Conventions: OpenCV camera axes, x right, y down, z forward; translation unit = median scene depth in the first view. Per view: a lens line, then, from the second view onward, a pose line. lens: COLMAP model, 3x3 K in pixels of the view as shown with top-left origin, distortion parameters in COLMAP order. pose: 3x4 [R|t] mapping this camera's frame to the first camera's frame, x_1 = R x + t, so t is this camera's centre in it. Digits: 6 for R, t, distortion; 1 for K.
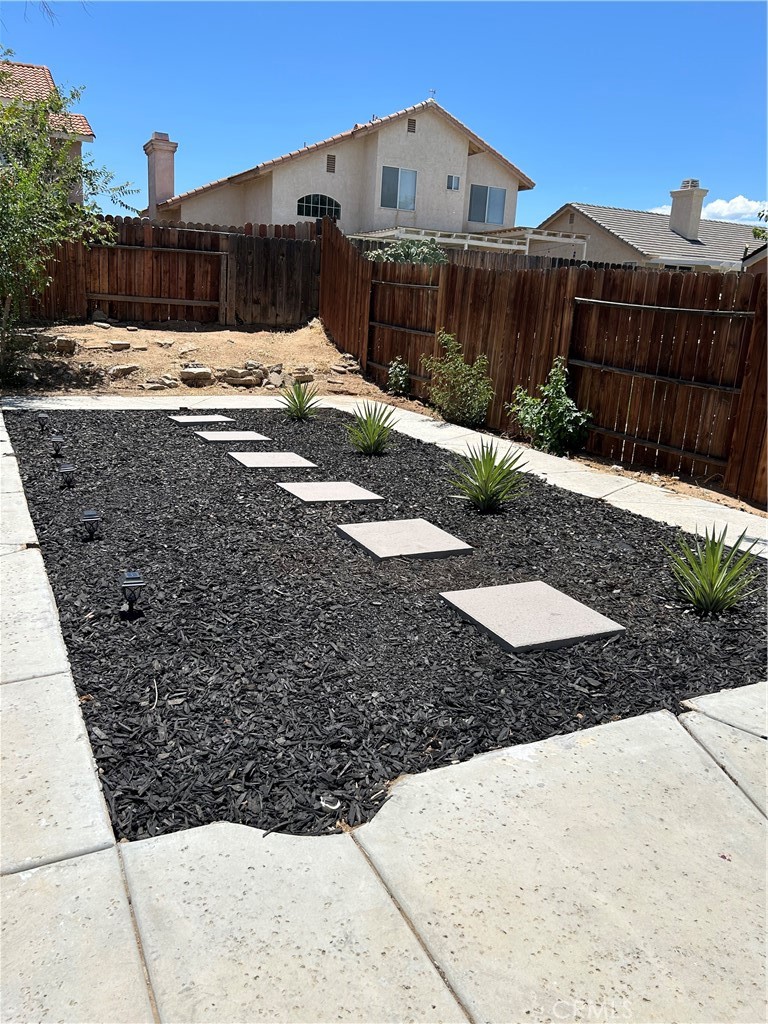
lens RADIAL K [[779.1, 0, 379.8], [0, 779.1, 504.2], [0, 0, 1]] dist [0.027987, -0.015301]
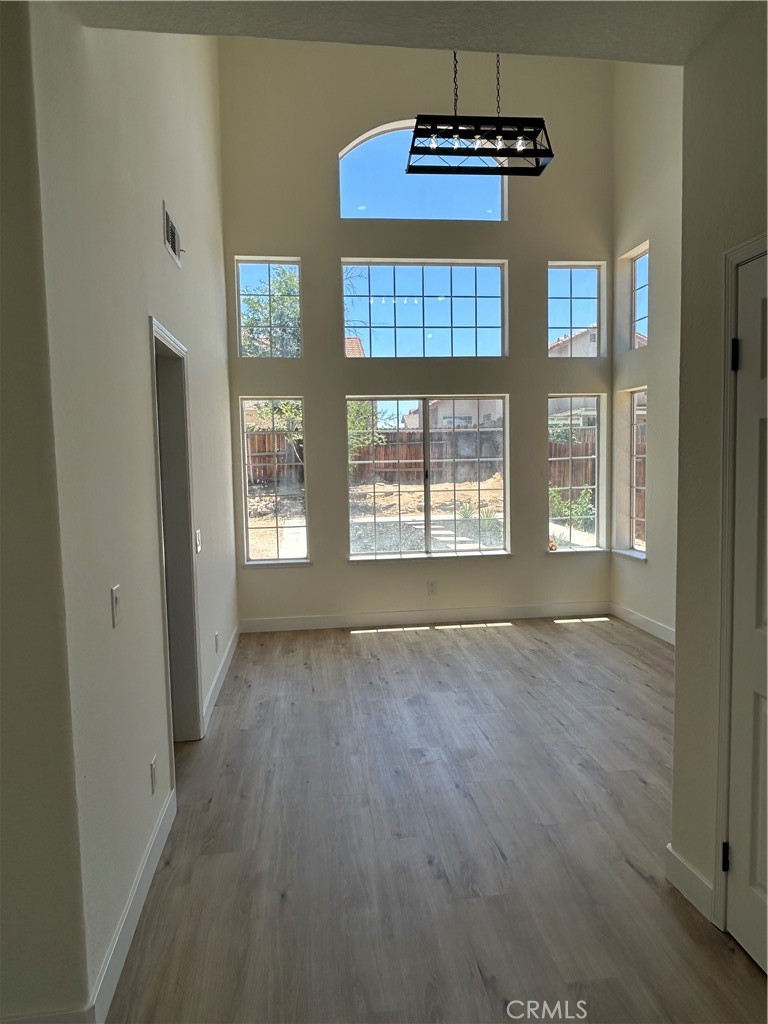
lens RADIAL K [[688.4, 0, 385.0], [0, 688.4, 511.9], [0, 0, 1]] dist [-0.001566, -0.004148]
pose [[0.936609, -0.042213, -0.347825, 0.246514], [-0.022194, 0.983575, -0.179131, 0.146148], [0.349674, 0.175495, 0.920288, -0.554875]]
